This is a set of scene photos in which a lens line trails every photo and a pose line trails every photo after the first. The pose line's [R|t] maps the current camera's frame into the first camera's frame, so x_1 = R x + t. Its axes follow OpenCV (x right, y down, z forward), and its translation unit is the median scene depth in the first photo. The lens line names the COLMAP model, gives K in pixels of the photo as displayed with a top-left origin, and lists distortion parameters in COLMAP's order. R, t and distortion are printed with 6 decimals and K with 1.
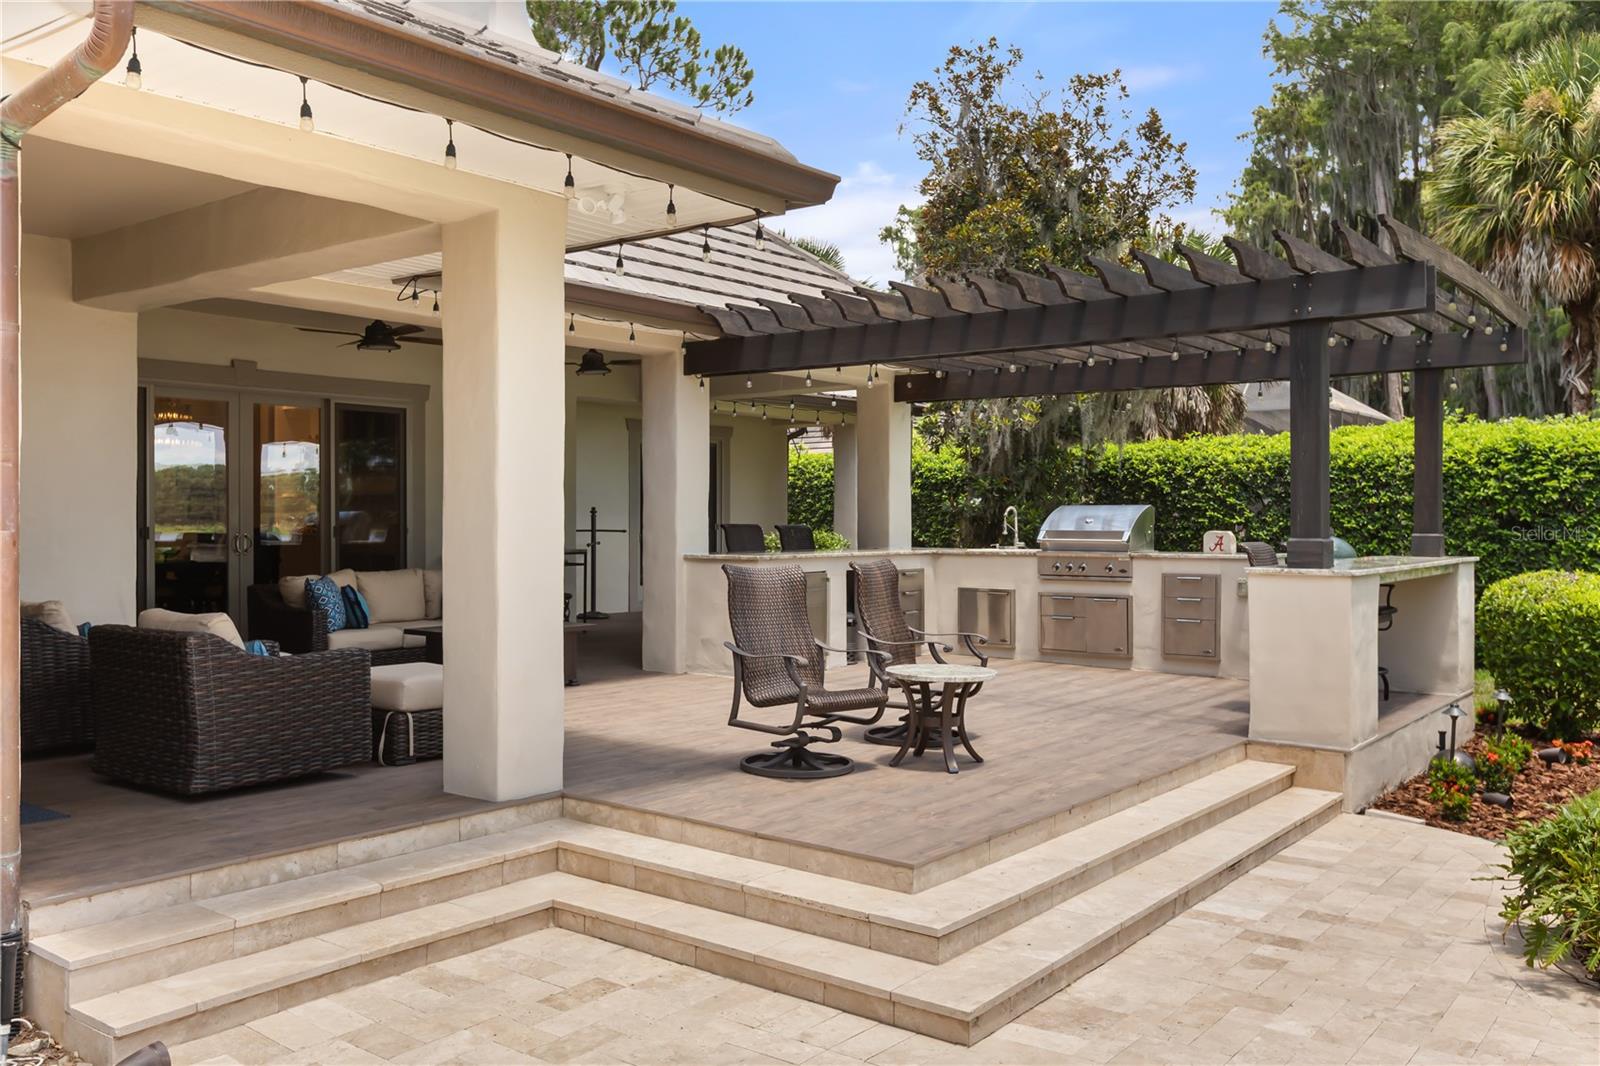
lens RADIAL K [[1309.3, 0, 800.0], [0, 1309.3, 533.0], [0, 0, 1]] dist [-0.045042, -0.001513]
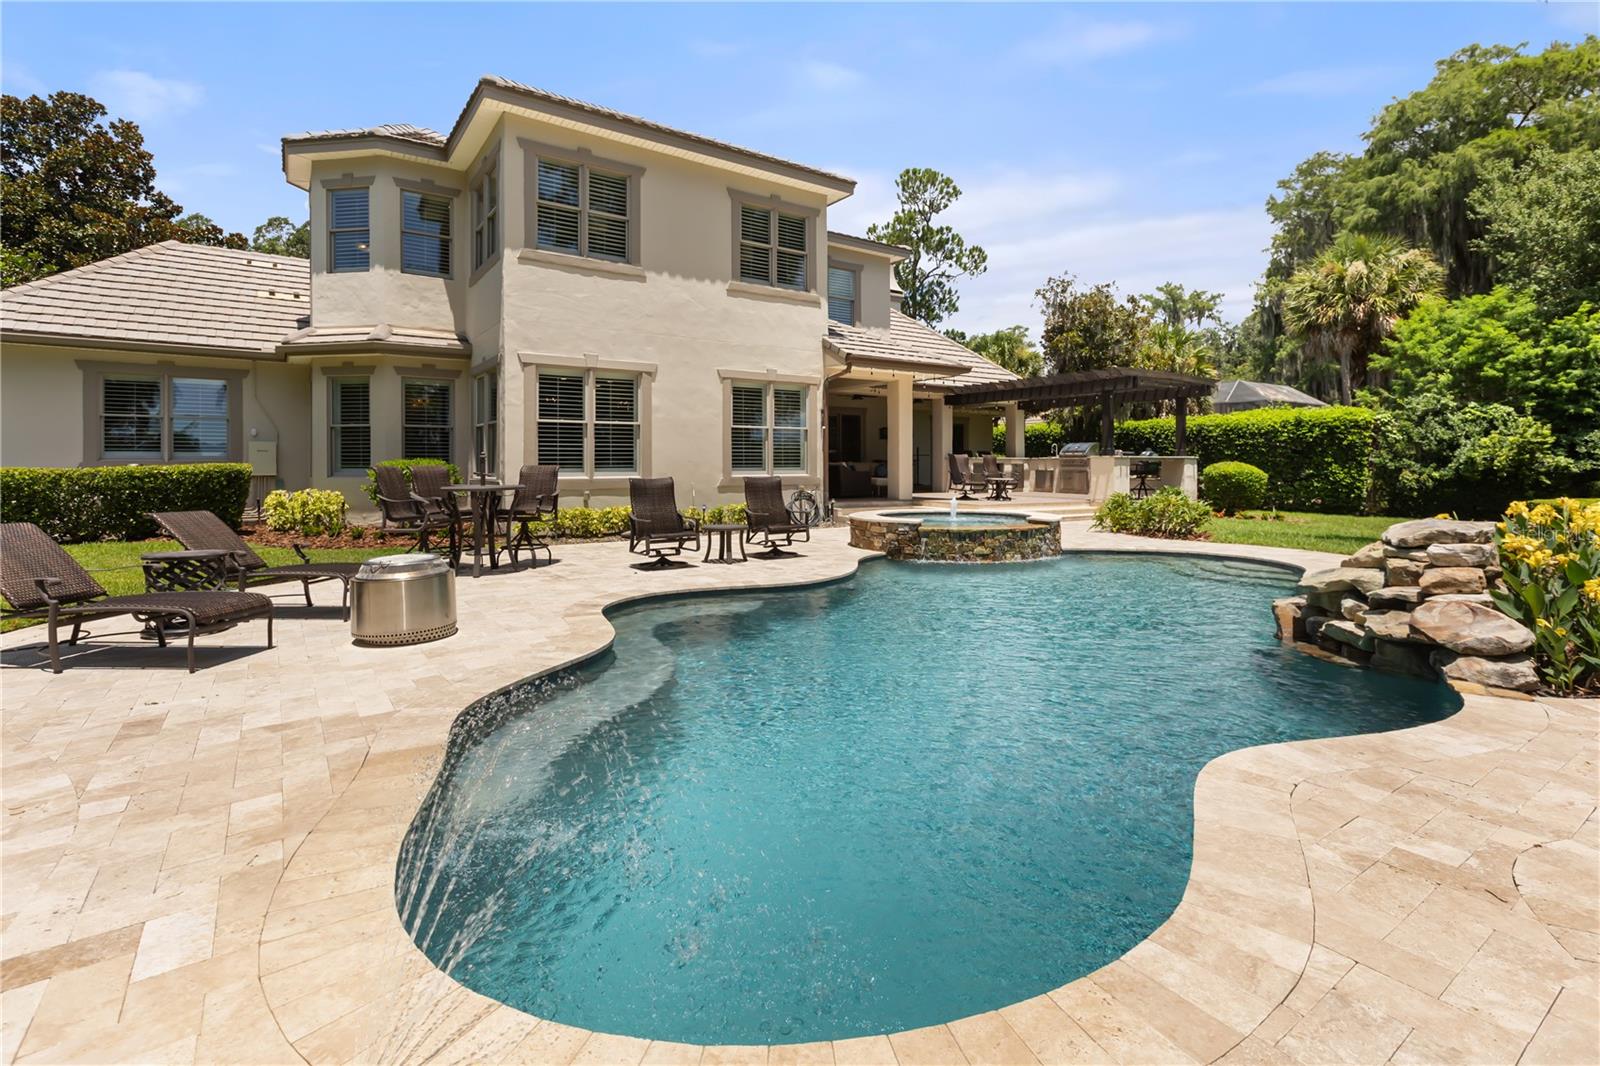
lens RADIAL K [[757.0, 0, 805.5], [0, 757.0, 470.6], [0, 0, 1]] dist [-0.000379, -0.000269]
pose [[0.955931, 0.003666, -0.293568, 0.090708], [-0.004047, 0.999992, -0.000692, 0.033350], [0.293563, 0.001850, 0.955938, -0.625097]]
